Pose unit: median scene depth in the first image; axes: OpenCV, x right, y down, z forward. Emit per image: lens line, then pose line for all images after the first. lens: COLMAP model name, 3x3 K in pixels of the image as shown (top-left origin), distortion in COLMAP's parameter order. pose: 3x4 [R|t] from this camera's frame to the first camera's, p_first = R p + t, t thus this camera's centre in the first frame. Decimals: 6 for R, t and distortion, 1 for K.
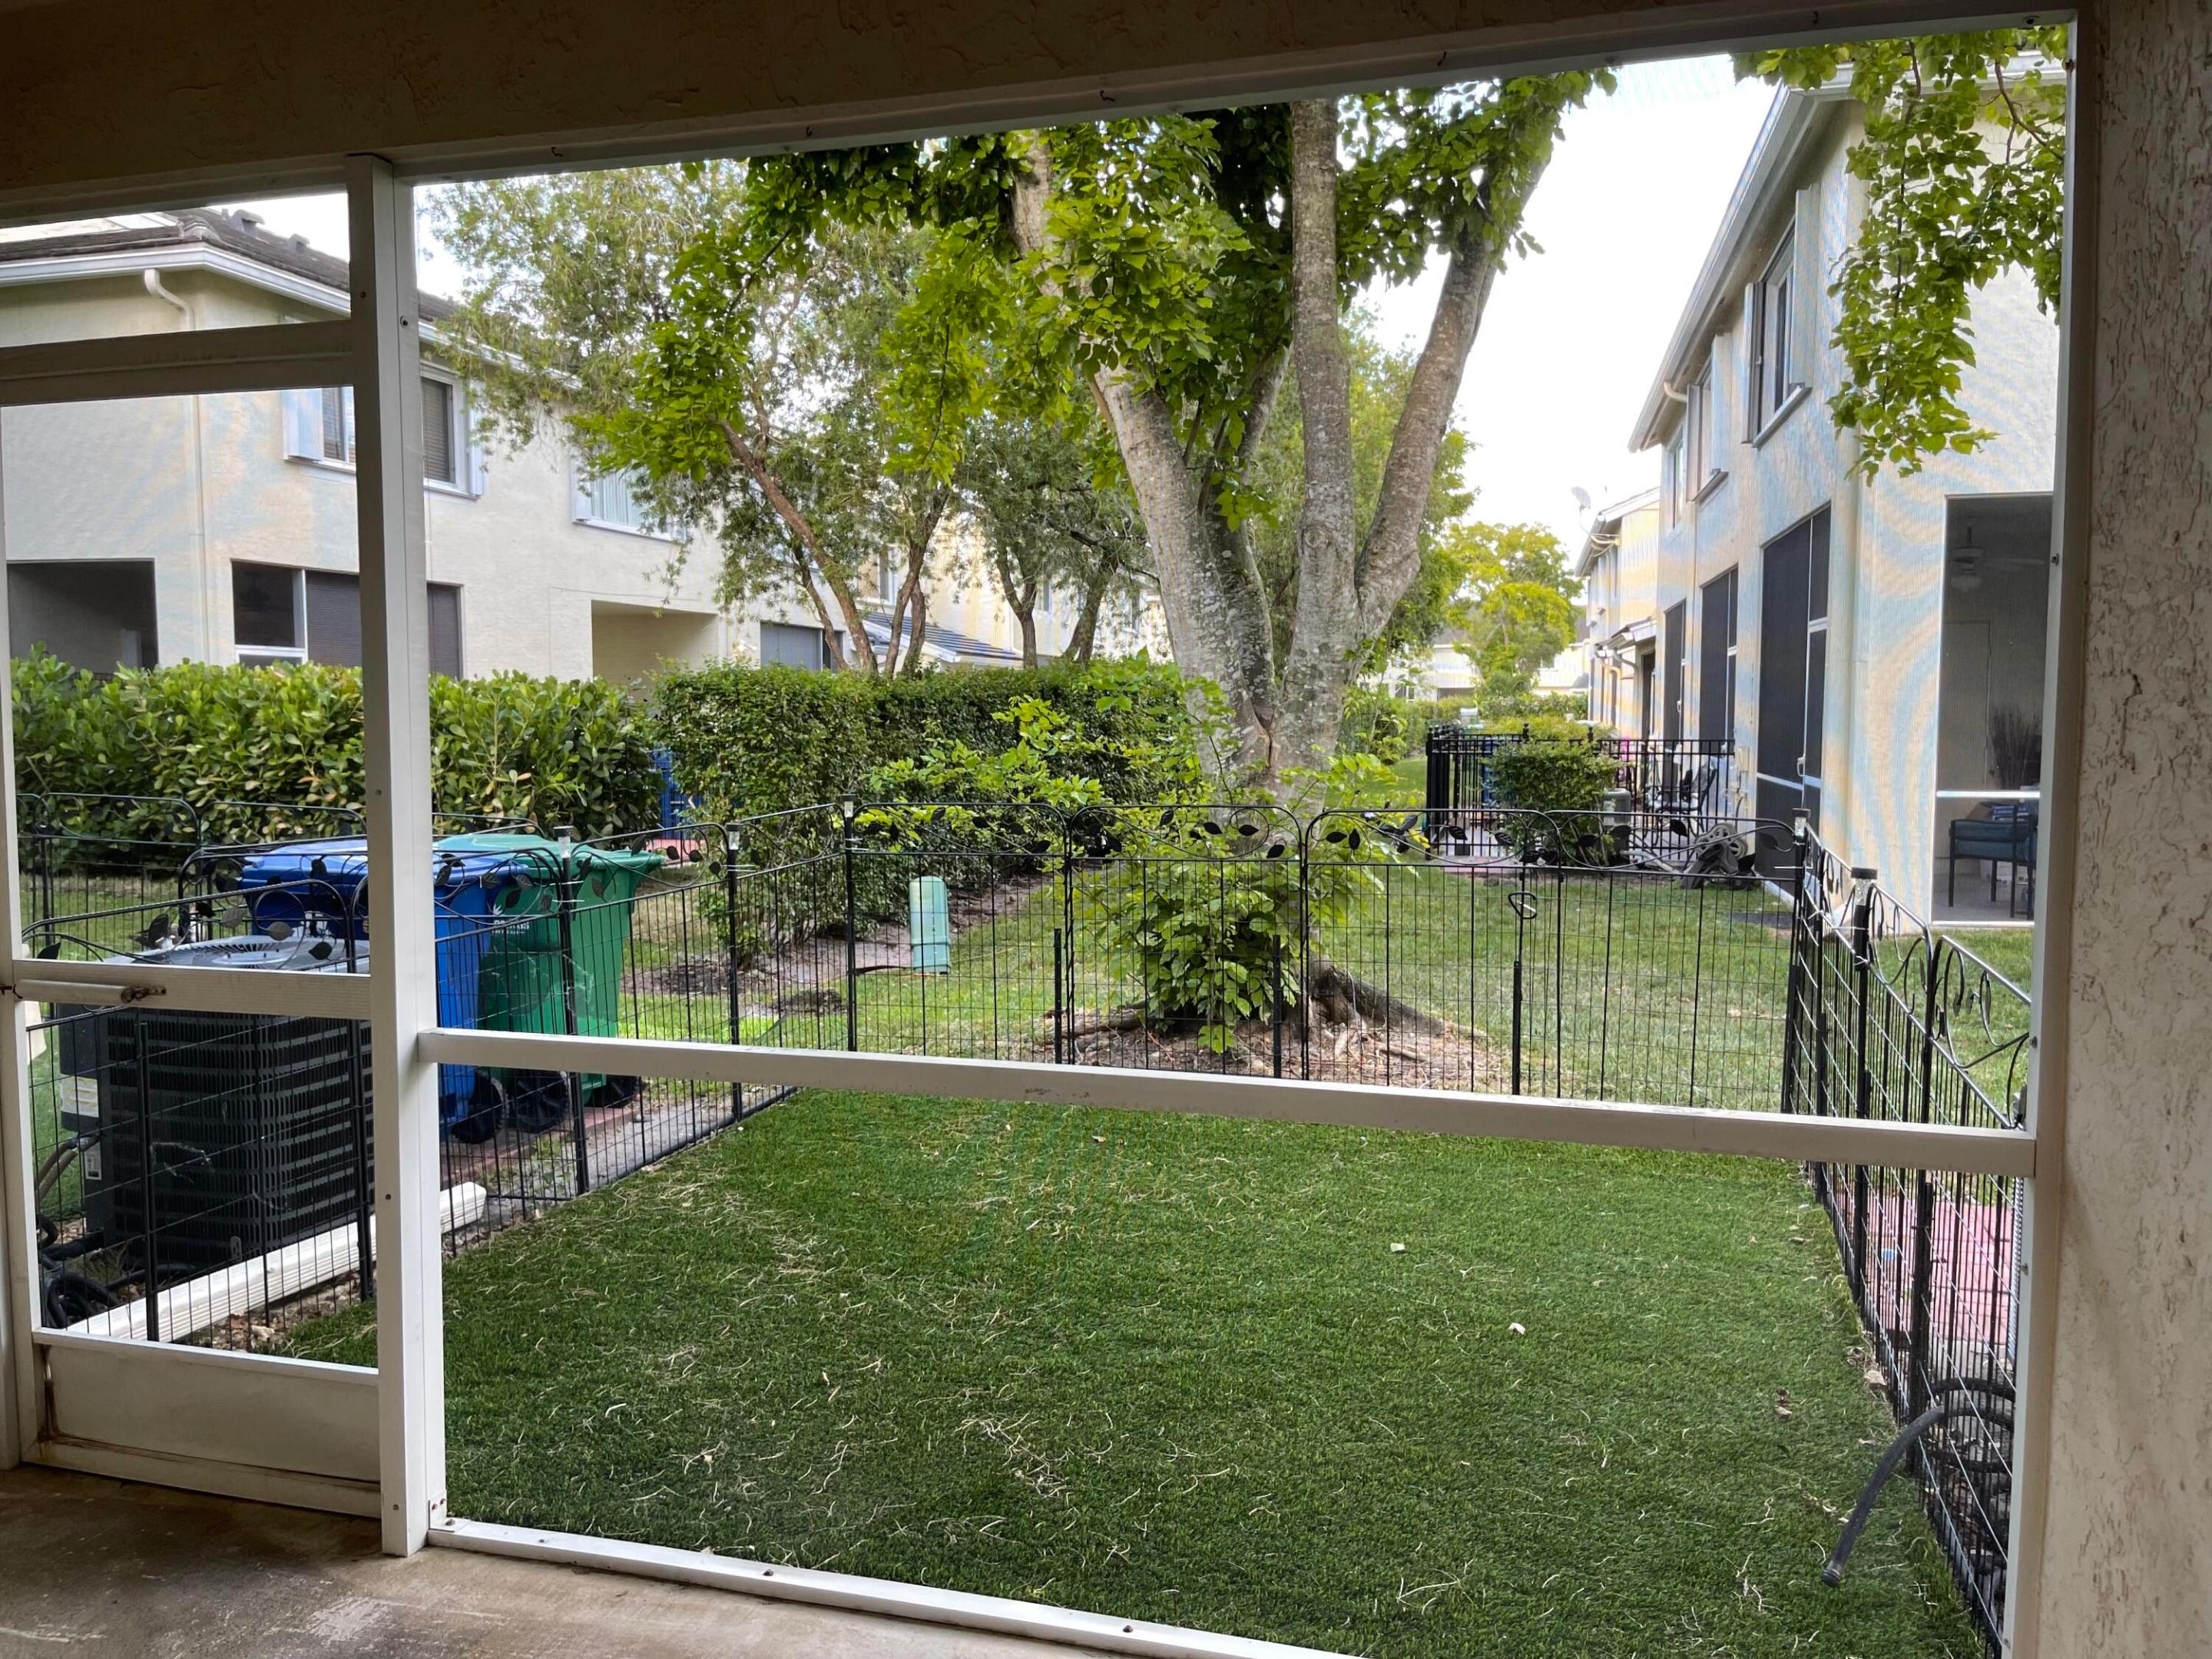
lens RADIAL K [[1685.1, 0, 1106.0], [0, 1685.1, 829.5], [0, 0, 1]] dist [0.089867, -0.094000]
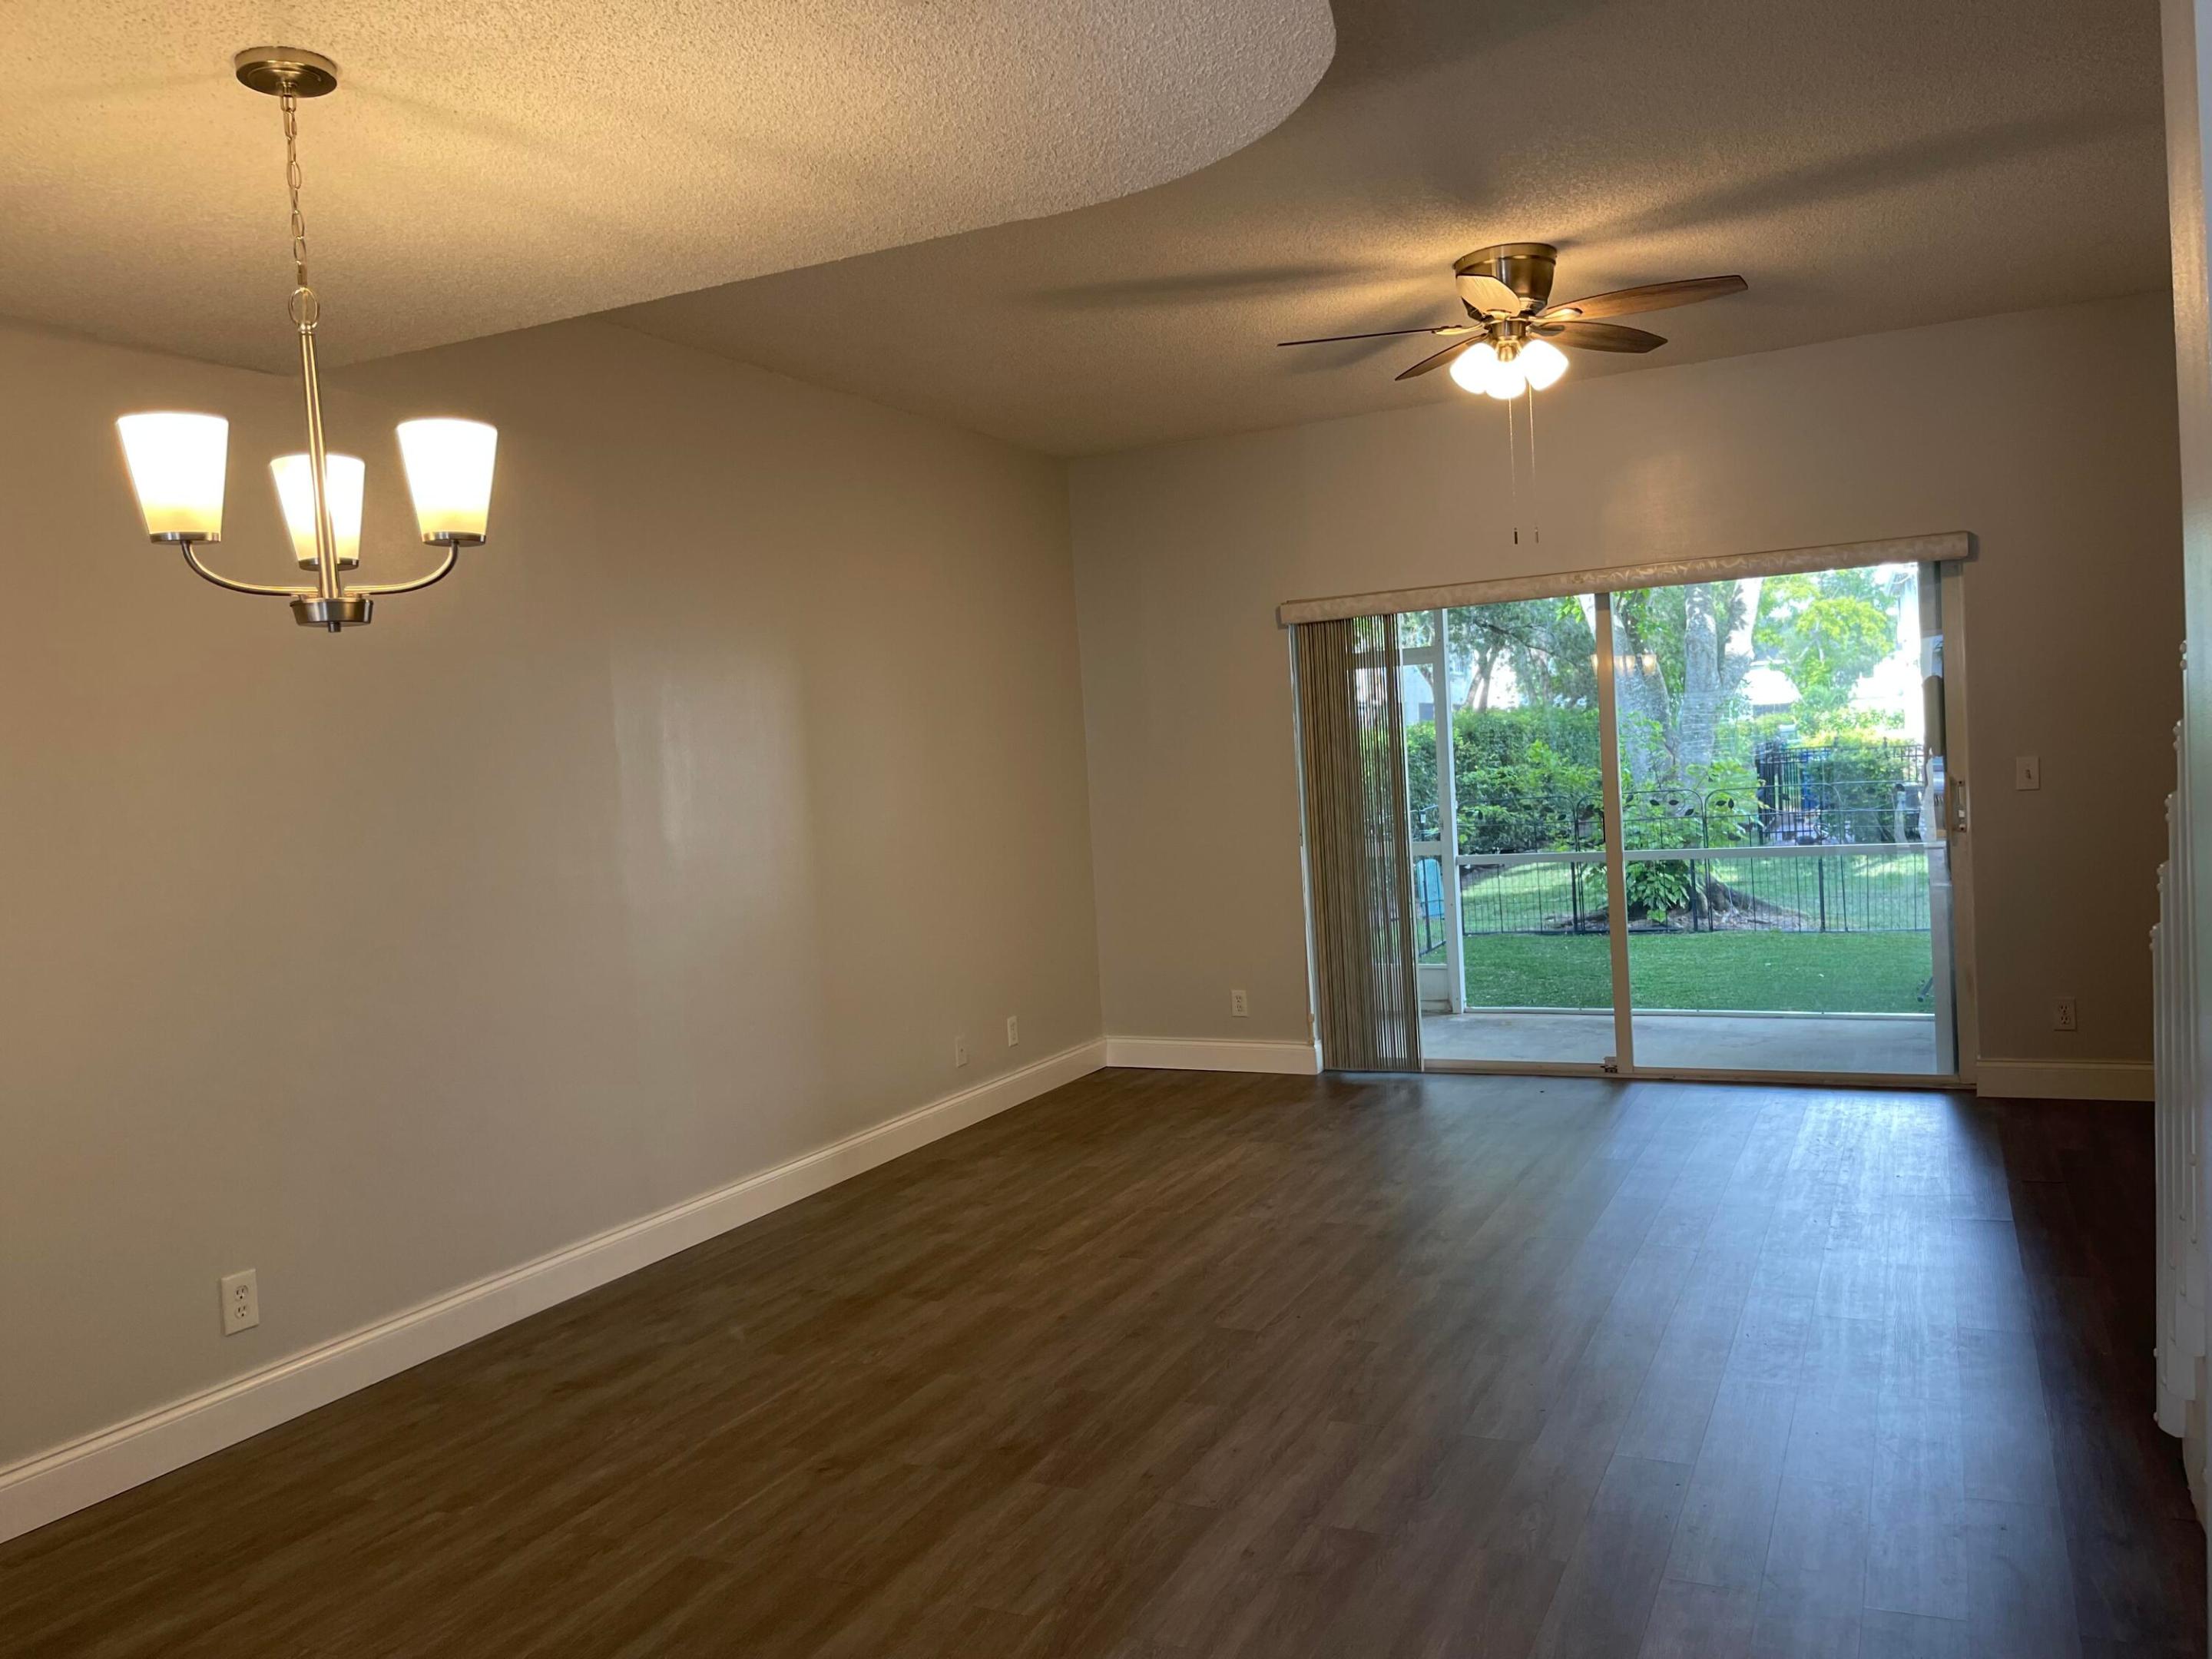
lens RADIAL K [[1685.1, 0, 1106.0], [0, 1685.1, 829.5], [0, 0, 1]] dist [0.089867, -0.094000]
pose [[0.984259, -0.048470, -0.169953, -0.196950], [0.044103, 0.998595, -0.029381, 0.051535], [0.171139, 0.021423, 0.985014, -0.910992]]
